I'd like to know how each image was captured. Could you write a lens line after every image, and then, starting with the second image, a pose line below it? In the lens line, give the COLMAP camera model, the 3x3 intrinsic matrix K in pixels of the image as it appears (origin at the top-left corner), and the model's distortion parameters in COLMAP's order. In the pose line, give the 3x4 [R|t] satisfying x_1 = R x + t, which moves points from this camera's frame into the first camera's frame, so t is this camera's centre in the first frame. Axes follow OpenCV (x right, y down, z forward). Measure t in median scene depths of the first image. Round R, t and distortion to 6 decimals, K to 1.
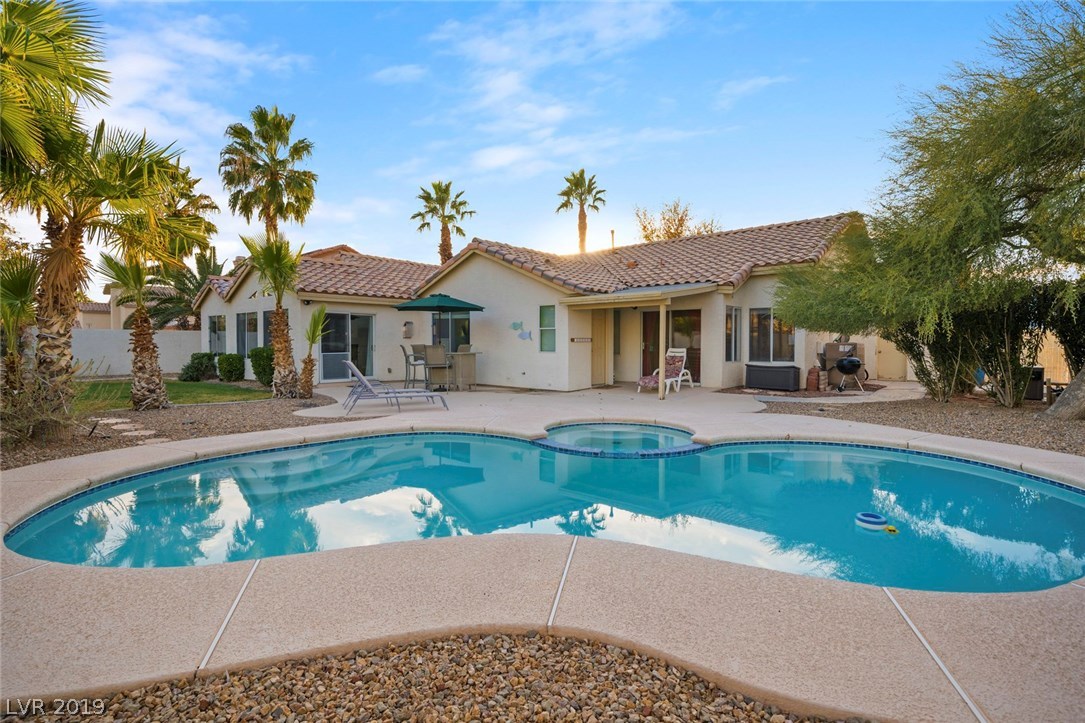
lens RADIAL K [[515.0, 0, 539.6], [0, 515.0, 343.9], [0, 0, 1]] dist [0.001470, 0.000293]
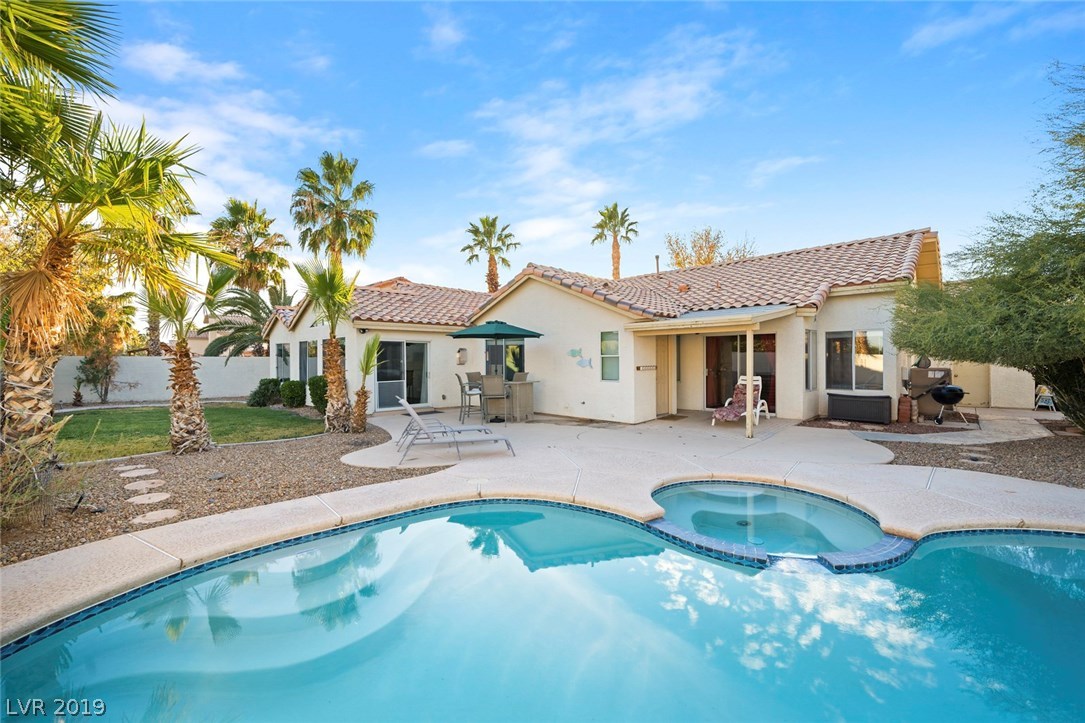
lens RADIAL K [[441.4, 0, 534.6], [0, 441.4, 349.8], [0, 0, 1]] dist [-0.001711, -0.000083]
pose [[0.997430, -0.008007, -0.071199, -0.054603], [0.006206, 0.999656, -0.025473, -0.018197], [0.071378, 0.024966, 0.997137, 0.157862]]
